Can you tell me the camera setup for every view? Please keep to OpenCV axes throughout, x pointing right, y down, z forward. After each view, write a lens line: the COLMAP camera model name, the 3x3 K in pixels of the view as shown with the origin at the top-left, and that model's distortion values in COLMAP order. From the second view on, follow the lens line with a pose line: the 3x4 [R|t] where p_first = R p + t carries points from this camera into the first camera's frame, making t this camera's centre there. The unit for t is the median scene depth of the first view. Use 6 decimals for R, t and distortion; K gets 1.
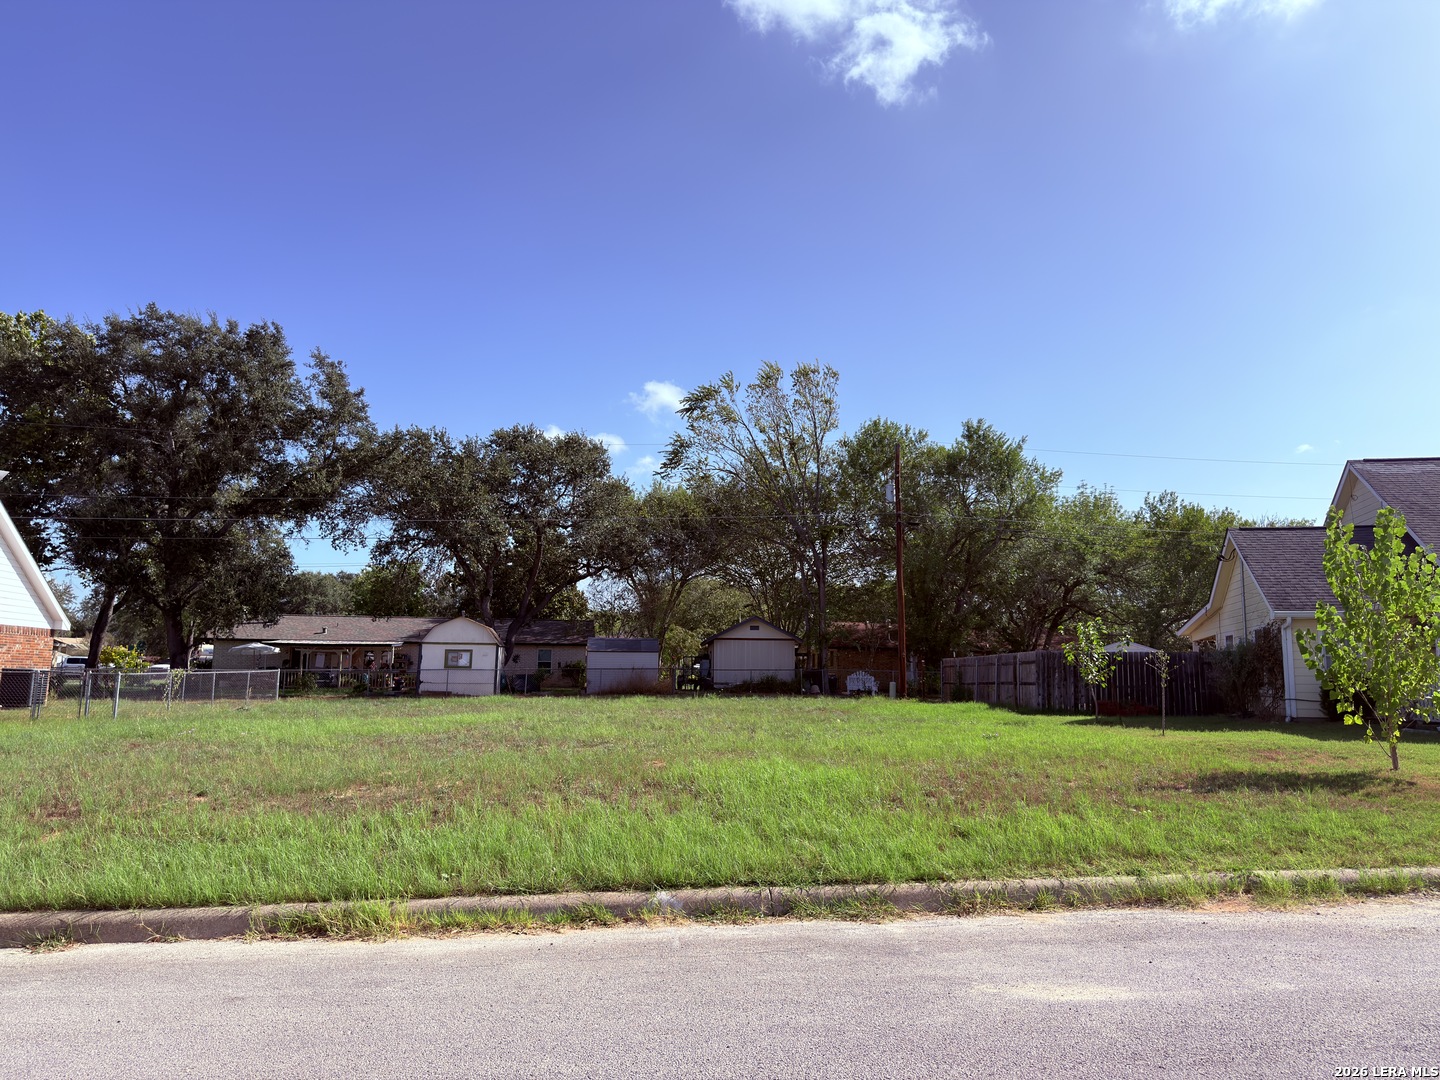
lens RADIAL K [[1022.0, 0, 719.6], [0, 1022.0, 541.0], [0, 0, 1]] dist [0.064151, -0.074977]
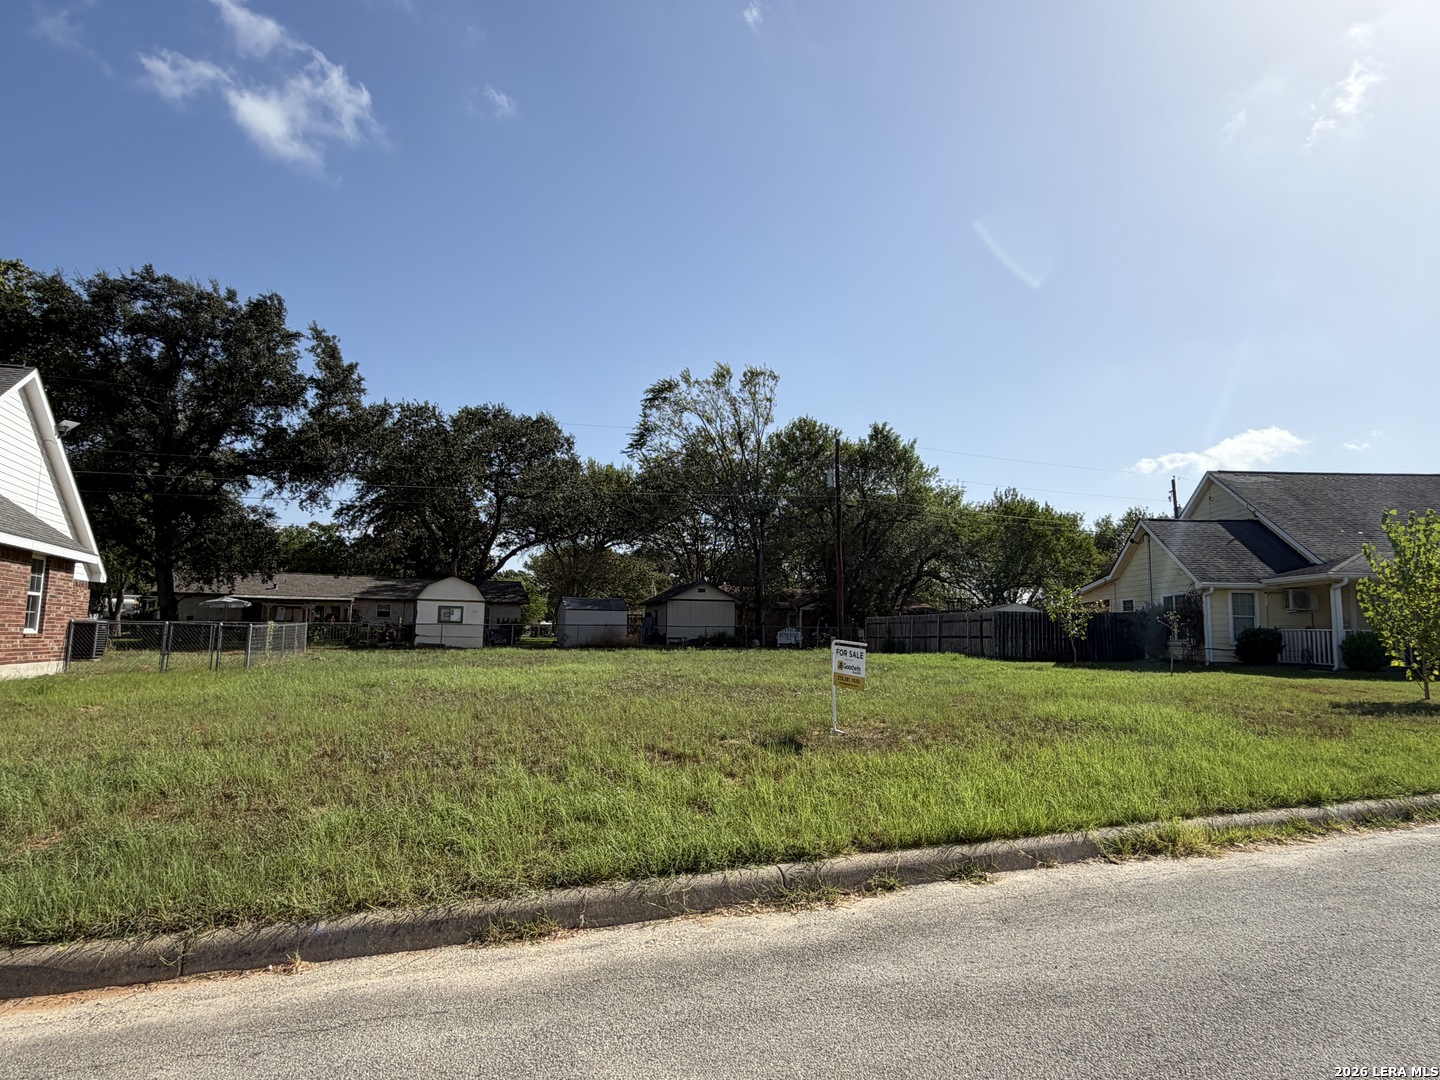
lens RADIAL K [[869.8, 0, 730.2], [0, 869.8, 529.9], [0, 0, 1]] dist [-0.003988, 0.004055]
pose [[0.973801, 0.028693, 0.225584, -0.172602], [-0.032187, 0.999412, 0.011826, 0.003730], [-0.225112, -0.018777, 0.974152, 0.027242]]
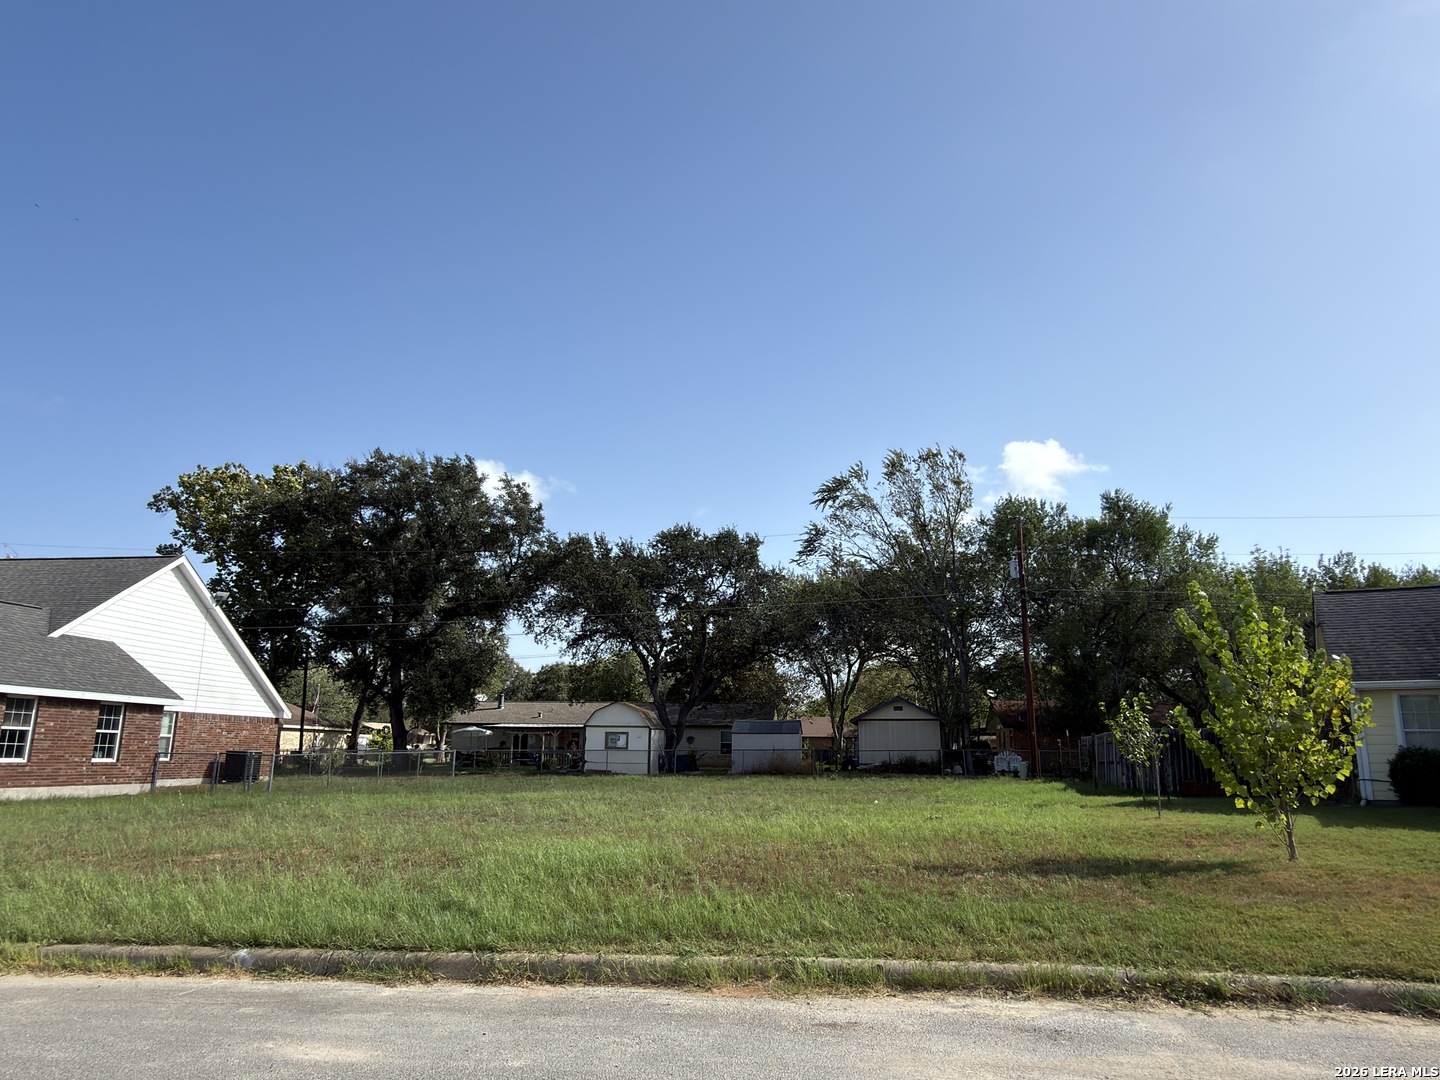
lens RADIAL K [[969.6, 0, 719.4], [0, 969.6, 538.2], [0, 0, 1]] dist [-0.001126, 0.002595]
pose [[0.963504, -0.061405, -0.260557, 0.134508], [0.037988, 0.994849, -0.093981, 0.000577], [0.264986, 0.080653, 0.960873, 0.009524]]
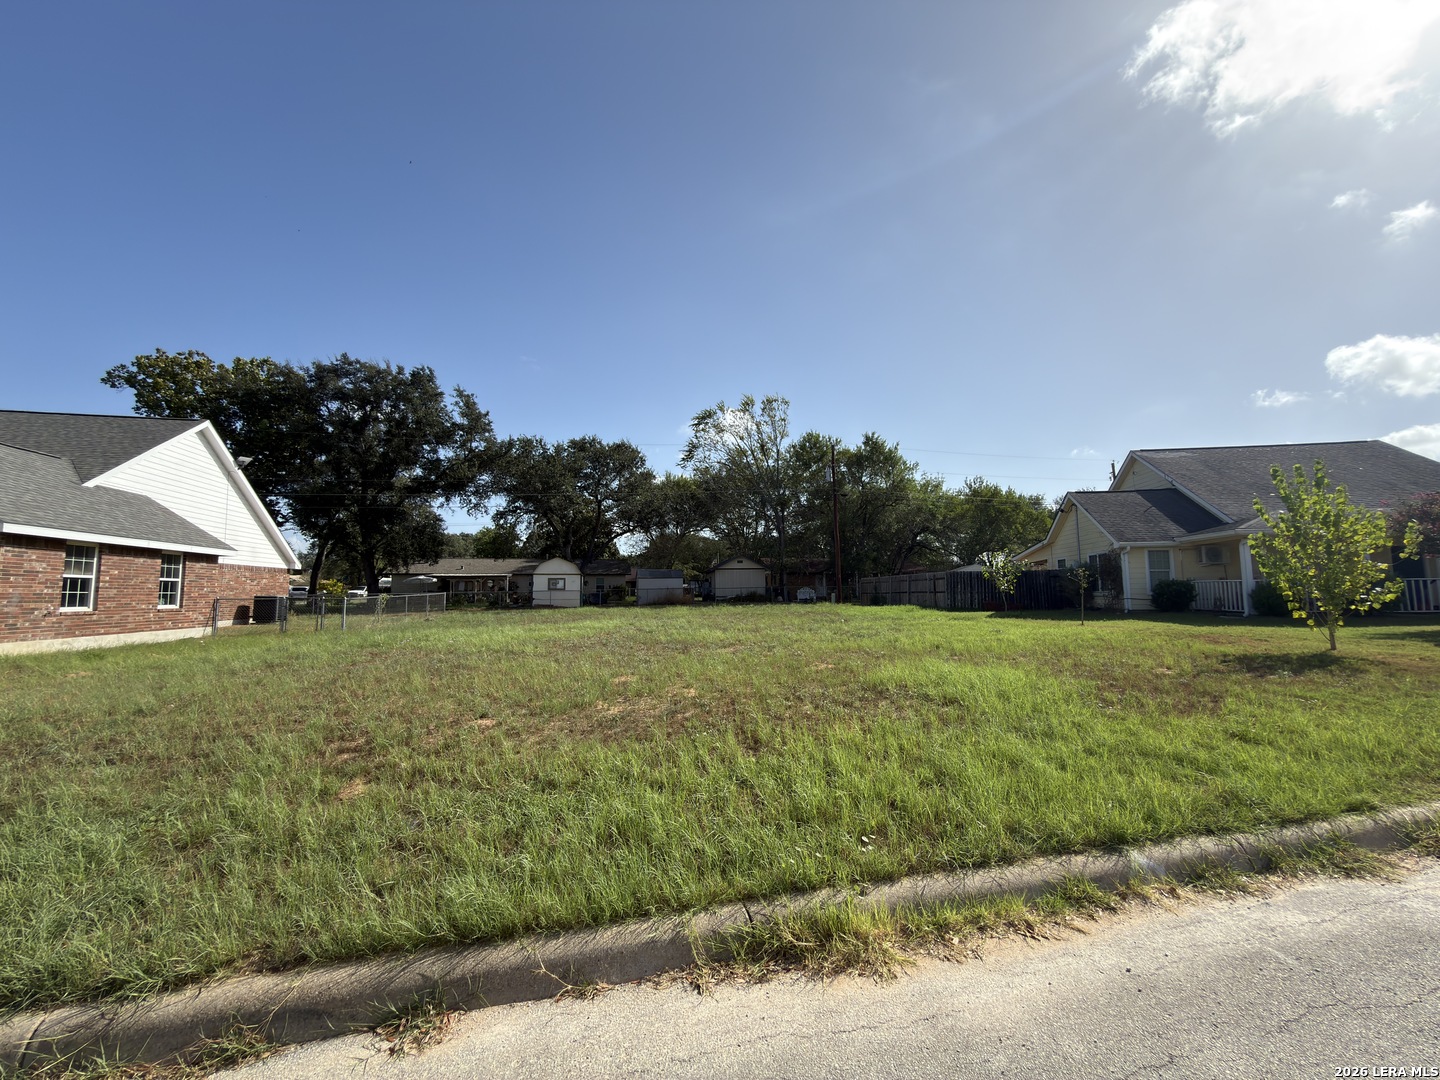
lens RADIAL K [[581.7, 0, 720.2], [0, 581.7, 541.2], [0, 0, 1]] dist [0.000682, 0.000152]
pose [[0.996694, -0.013809, 0.080059, -0.074329], [0.010105, 0.998867, 0.046497, 0.010534], [-0.080610, -0.045534, 0.995705, 0.097966]]
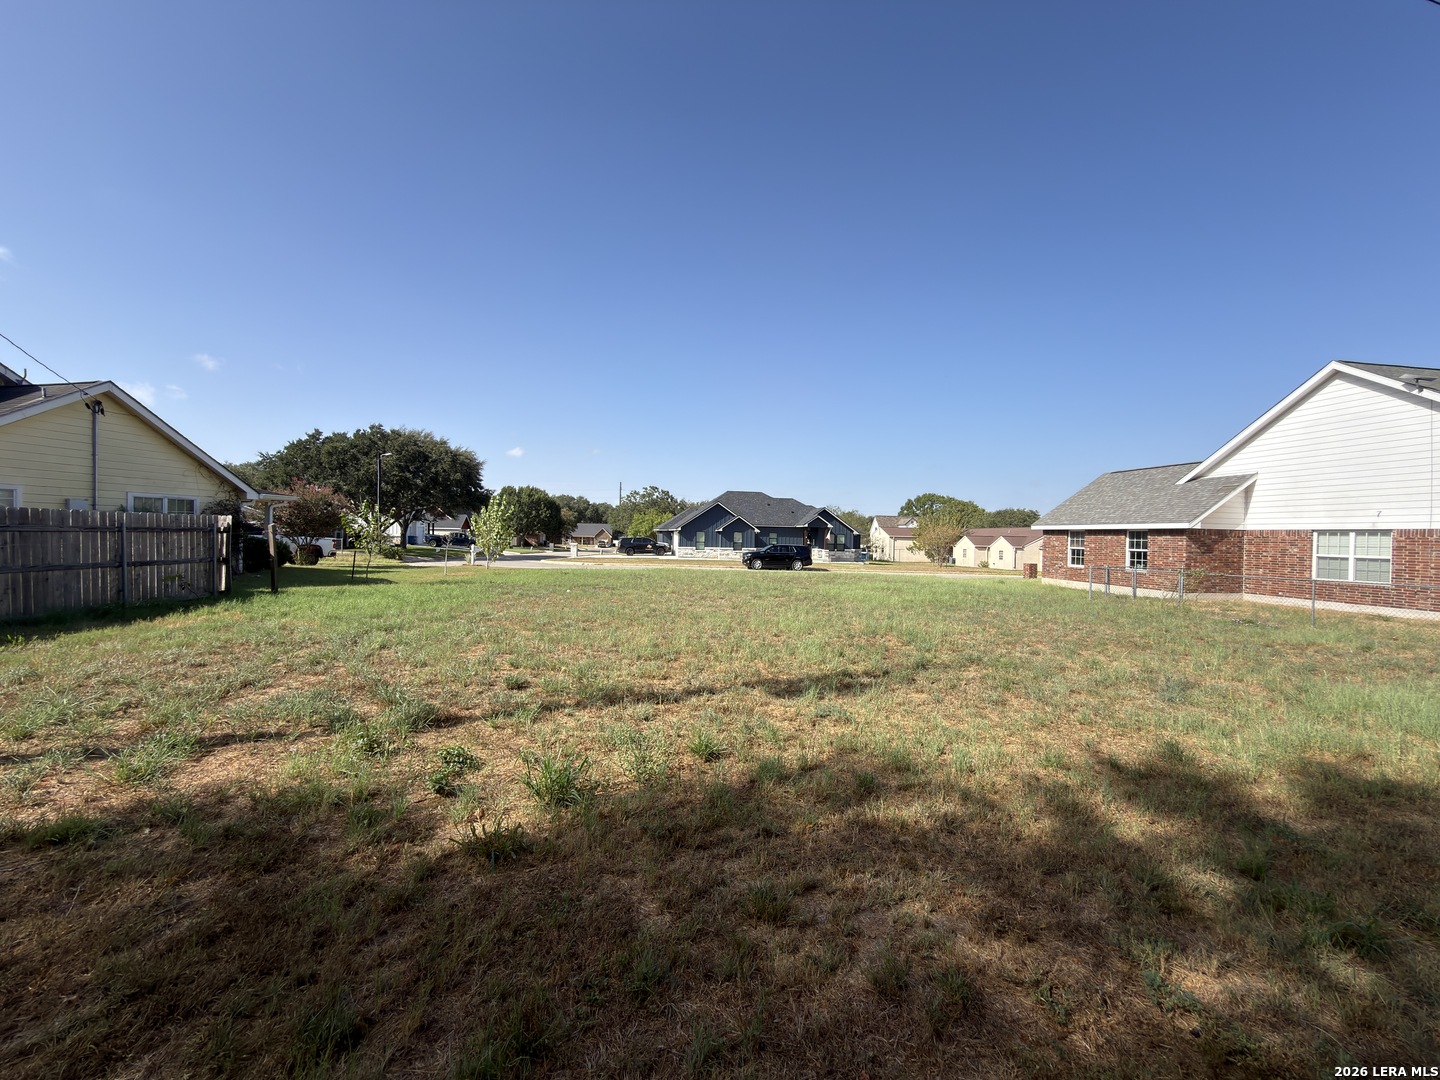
lens RADIAL K [[581.7, 0, 715.3], [0, 581.7, 544.3], [0, 0, 1]] dist [0.000682, 0.000152]
pose [[-0.999303, -0.027629, -0.025095, -0.021042], [-0.024472, 0.992665, -0.118393, 0.112801], [0.028182, -0.117696, -0.992650, 0.990812]]
